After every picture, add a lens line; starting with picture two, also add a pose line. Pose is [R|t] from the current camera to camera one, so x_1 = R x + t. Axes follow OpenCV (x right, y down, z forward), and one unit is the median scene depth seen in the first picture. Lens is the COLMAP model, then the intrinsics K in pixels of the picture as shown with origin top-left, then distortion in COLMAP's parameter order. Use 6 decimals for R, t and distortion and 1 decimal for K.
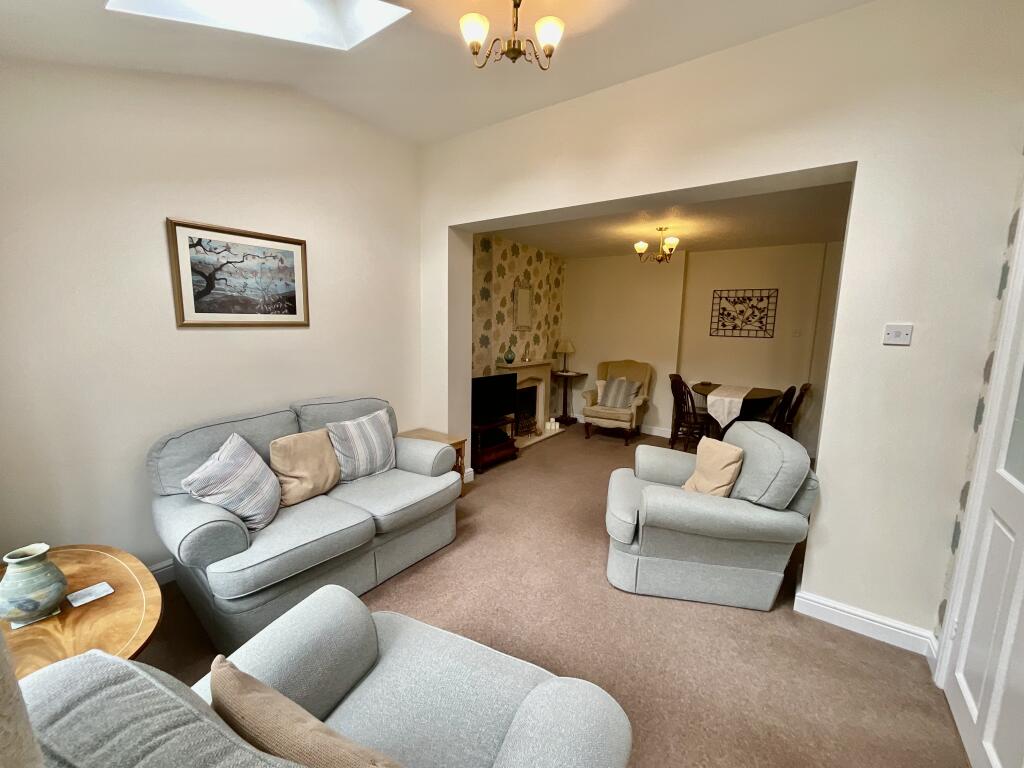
lens RADIAL K [[417.1, 0, 515.1], [0, 417.1, 384.1], [0, 0, 1]] dist [-0.006691, 0.003435]
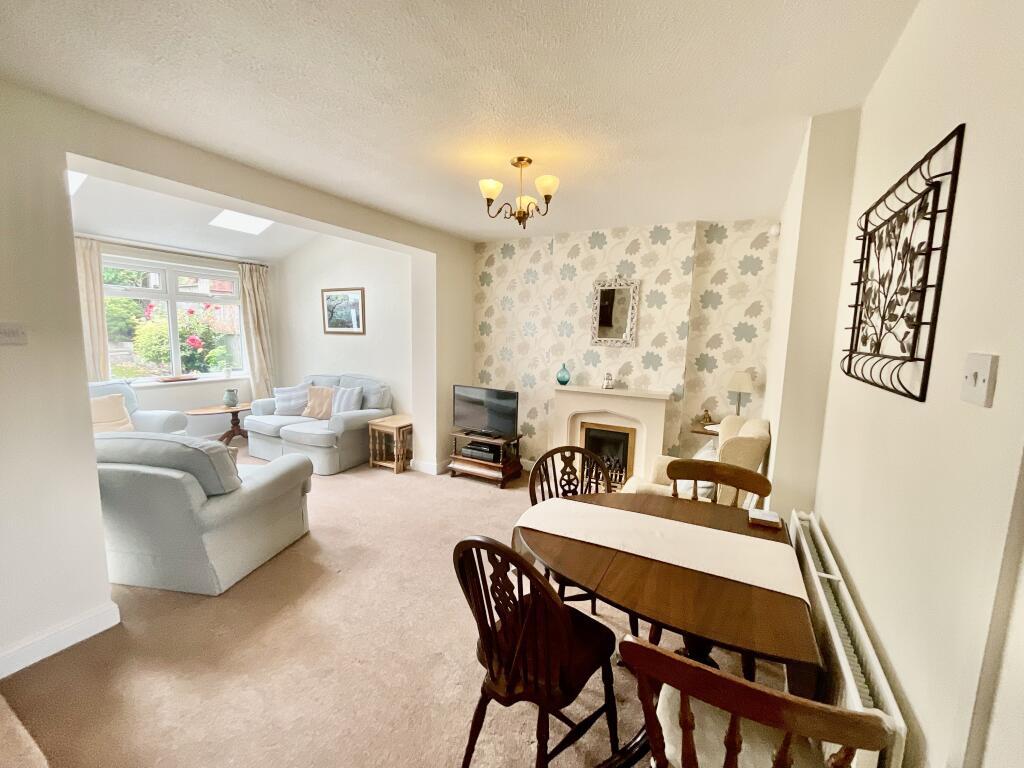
lens RADIAL K [[417.1, 0, 510.4], [0, 417.1, 382.4], [0, 0, 1]] dist [-0.006691, 0.003435]
pose [[0.132892, 0.096830, -0.986389, 0.758099], [-0.163680, 0.983695, 0.074514, -0.096739], [0.977522, 0.151550, 0.146574, 0.775053]]
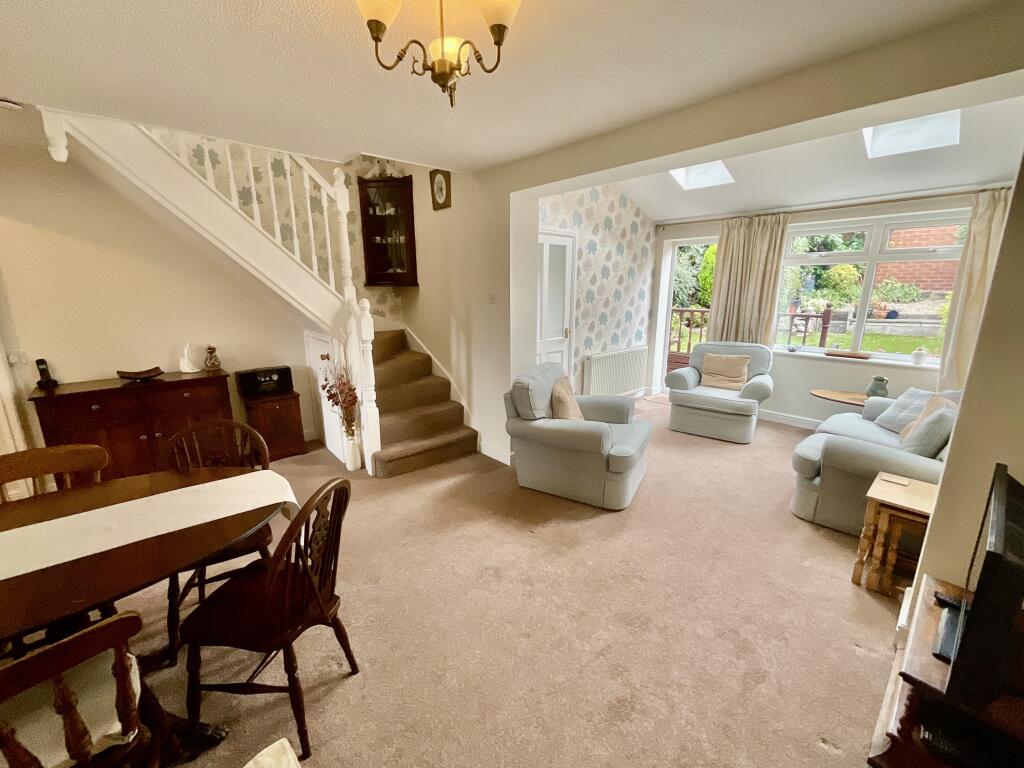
lens RADIAL K [[417.1, 0, 511.3], [0, 417.1, 383.4], [0, 0, 1]] dist [-0.006691, 0.003435]
pose [[-0.976071, -0.071077, 0.205510, 0.186913], [0.010016, 0.929375, 0.369002, -0.170321], [-0.217223, 0.362230, -0.906423, 1.096242]]
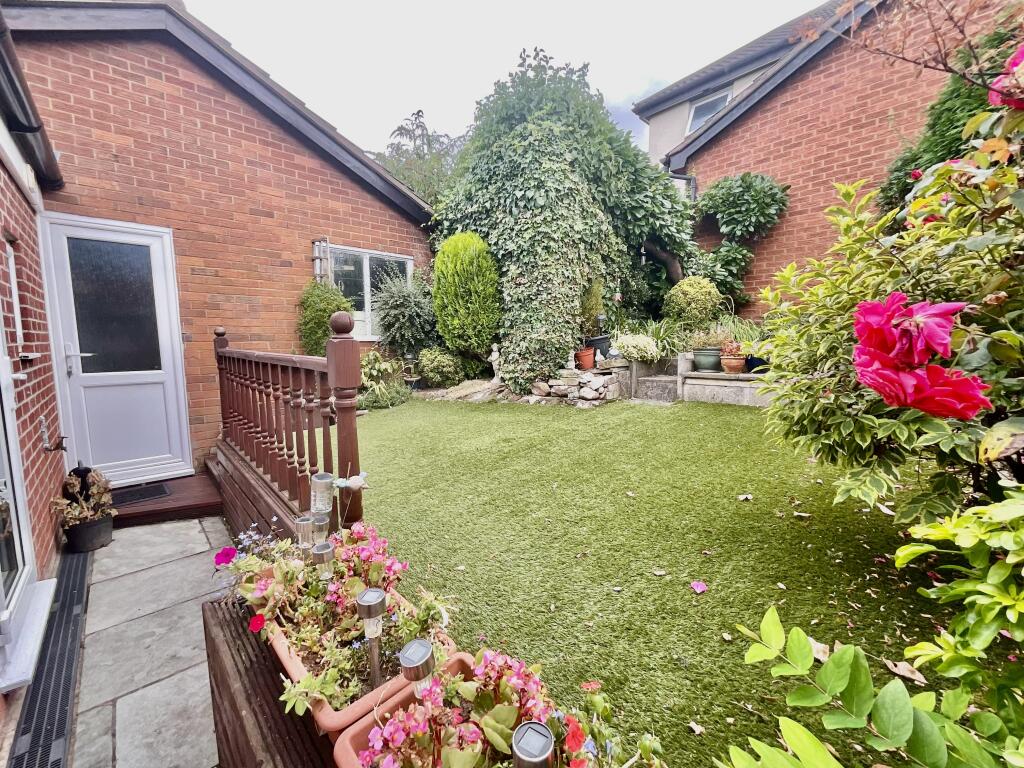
lens RADIAL K [[417.1, 0, 510.3], [0, 417.1, 384.8], [0, 0, 1]] dist [-0.006691, 0.003435]
pose [[-0.980901, -0.043826, 0.189505, -0.523528], [0.005475, 0.967677, 0.252133, 0.010500], [-0.194429, 0.248356, -0.948956, 0.159305]]
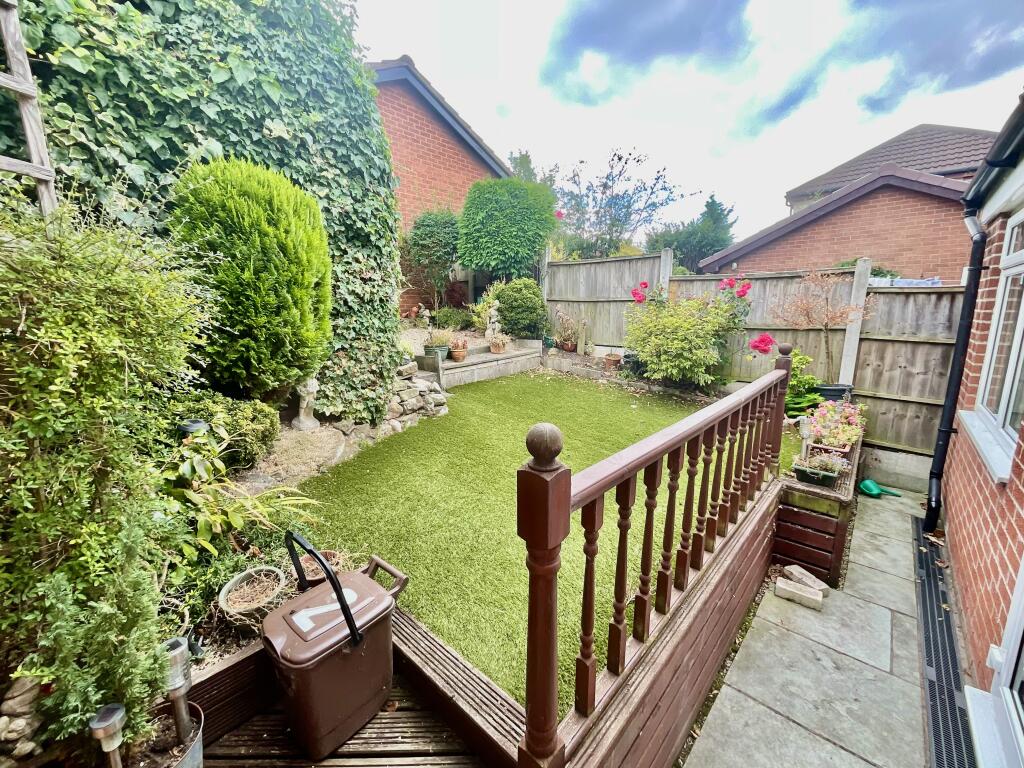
lens RADIAL K [[417.1, 0, 508.9], [0, 417.1, 383.1], [0, 0, 1]] dist [-0.006691, 0.003435]
pose [[-0.119098, 0.153755, -0.980905, 0.194858], [-0.140741, 0.975347, 0.169972, 0.039327], [0.982857, 0.158297, -0.094522, -0.374704]]
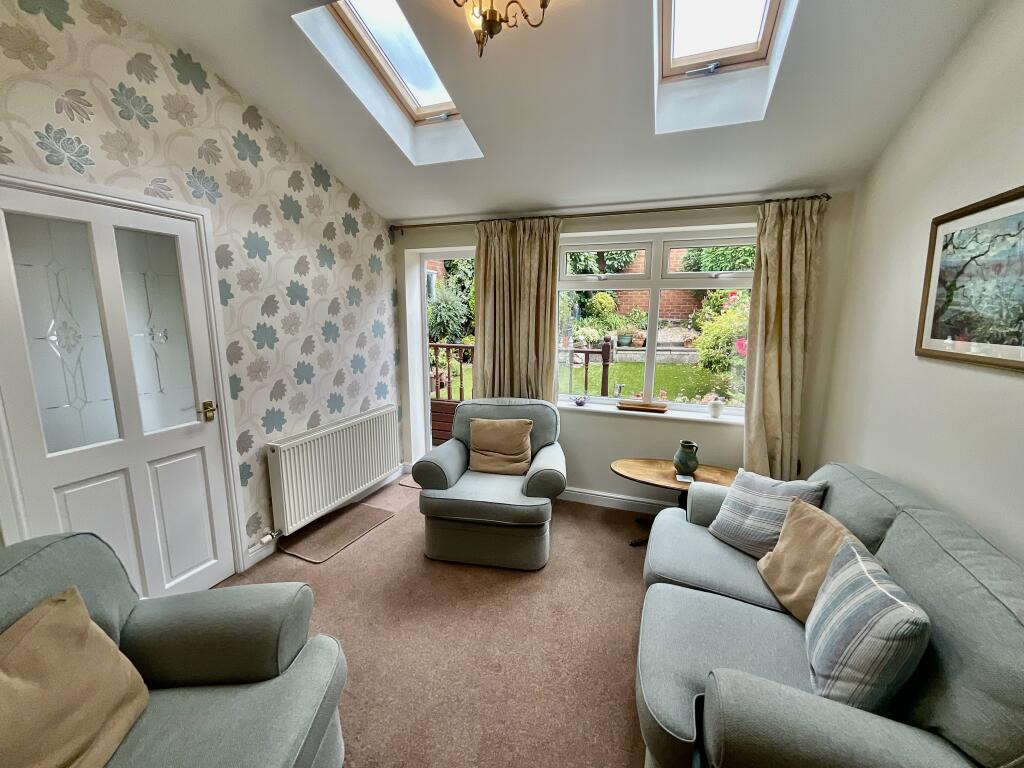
lens RADIAL K [[417.1, 0, 513.2], [0, 417.1, 384.2], [0, 0, 1]] dist [-0.006691, 0.003435]
pose [[-0.964770, 0.015814, -0.262619, 0.061427], [-0.066976, 0.950544, 0.303282, -0.122978], [0.254427, 0.310187, -0.915997, 0.693134]]
